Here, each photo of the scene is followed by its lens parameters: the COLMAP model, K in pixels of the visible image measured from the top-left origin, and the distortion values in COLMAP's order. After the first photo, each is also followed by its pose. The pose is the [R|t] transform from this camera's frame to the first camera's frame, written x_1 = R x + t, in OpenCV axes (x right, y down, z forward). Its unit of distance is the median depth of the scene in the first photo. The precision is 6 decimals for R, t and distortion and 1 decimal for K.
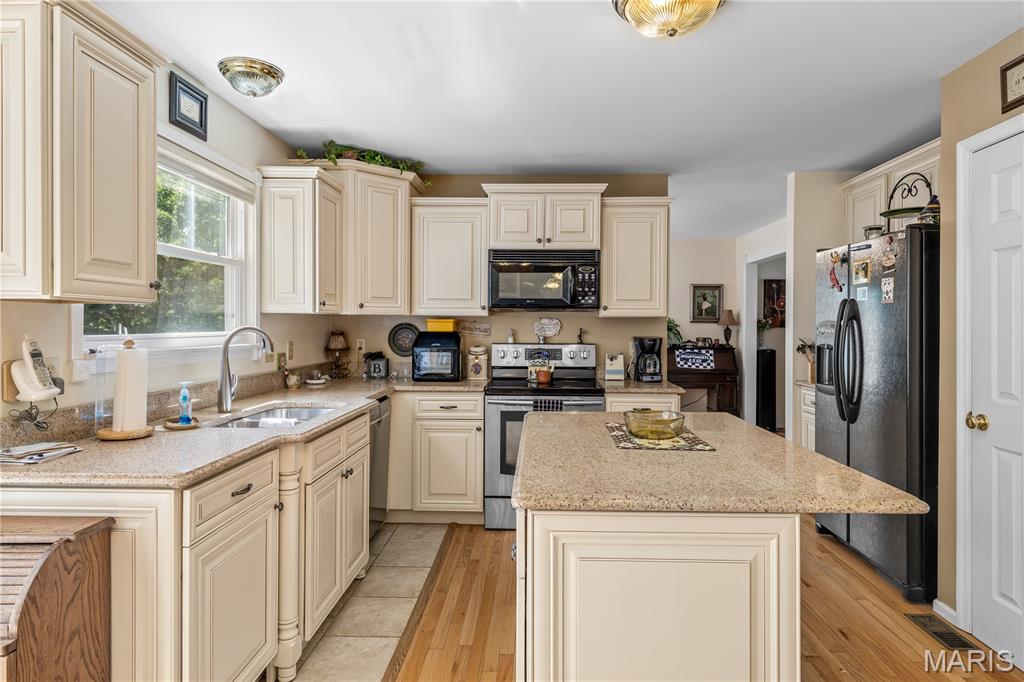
lens RADIAL K [[554.5, 0, 509.5], [0, 554.5, 336.1], [0, 0, 1]] dist [0.002534, -0.000445]
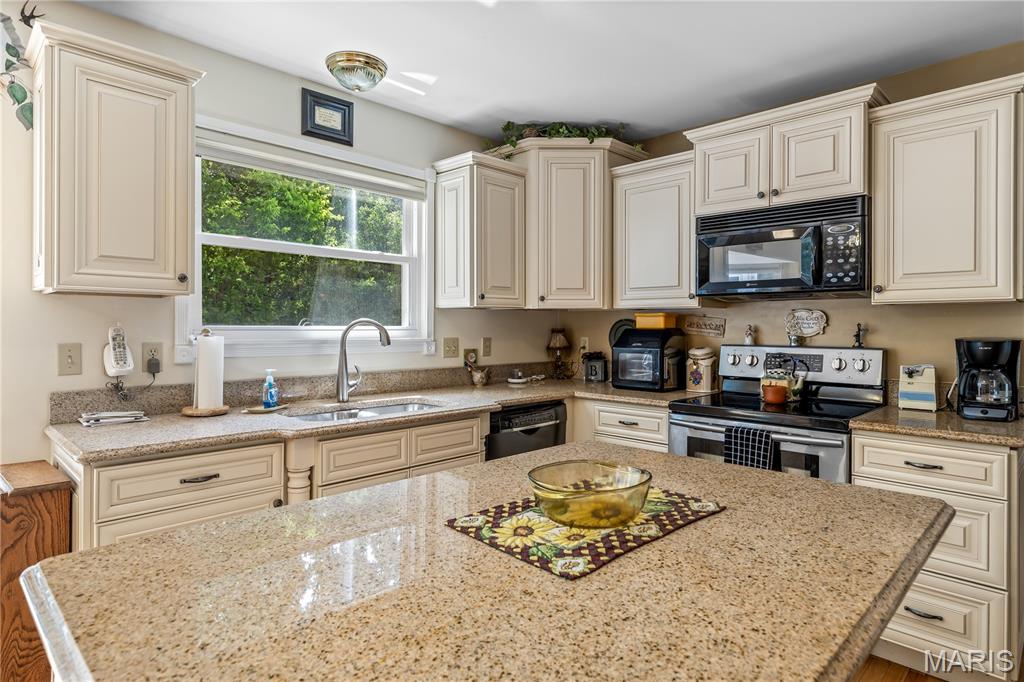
lens RADIAL K [[554.5, 0, 514.0], [0, 554.5, 332.6], [0, 0, 1]] dist [0.002534, -0.000445]
pose [[0.756791, 0.005355, -0.653635, 0.267984], [-0.014067, 0.999868, -0.008094, 0.007492], [0.653505, 0.015320, 0.756767, 0.278073]]
